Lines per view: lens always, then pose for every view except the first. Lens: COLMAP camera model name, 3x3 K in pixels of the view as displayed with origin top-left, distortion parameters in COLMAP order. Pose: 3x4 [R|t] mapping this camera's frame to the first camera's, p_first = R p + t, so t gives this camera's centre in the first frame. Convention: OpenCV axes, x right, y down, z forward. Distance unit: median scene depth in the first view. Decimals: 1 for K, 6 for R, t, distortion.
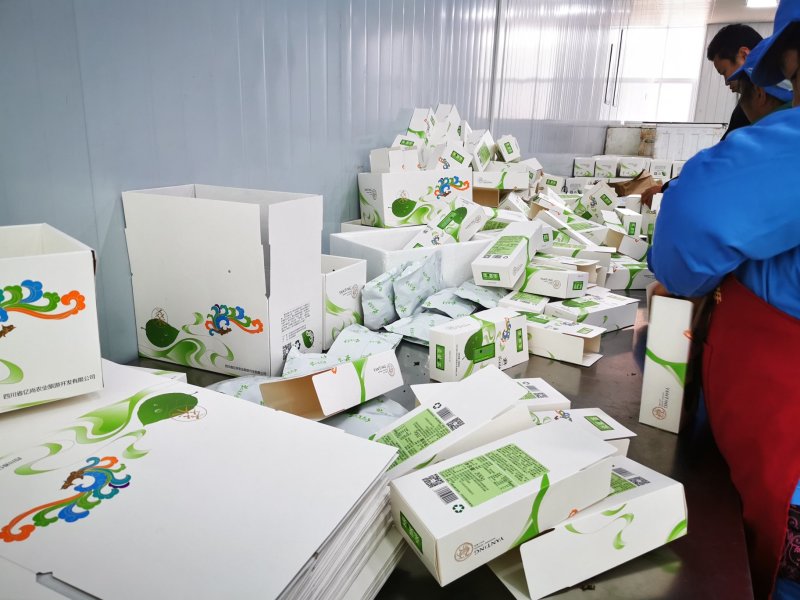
lens RADIAL K [[623.4, 0, 398.5], [0, 623.4, 297.5], [0, 0, 1]] dist [0.033703, -0.047305]
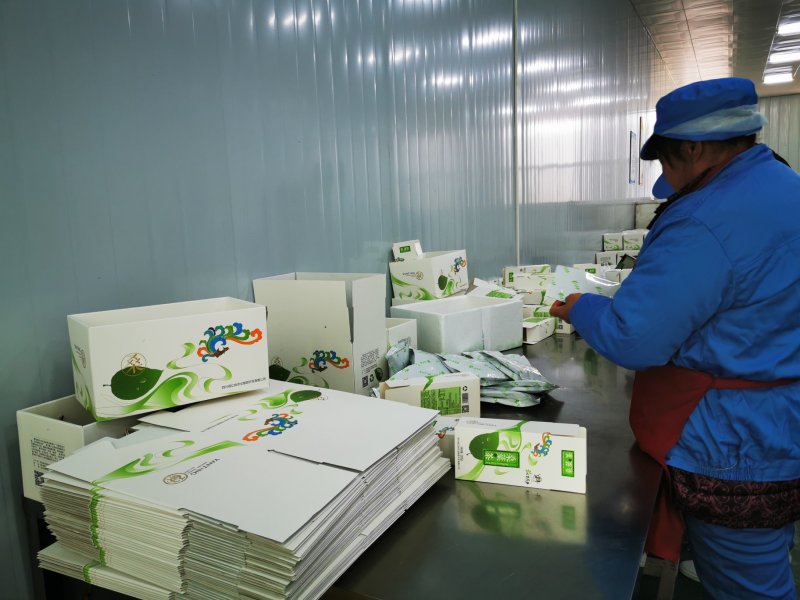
lens RADIAL K [[623.4, 0, 404.4], [0, 623.4, 299.5], [0, 0, 1]] dist [0.033703, -0.047305]
pose [[0.995967, -0.055867, -0.070201, 0.024246], [0.046124, 0.989981, -0.133458, 0.099885], [0.076954, 0.129682, 0.988565, -0.460576]]
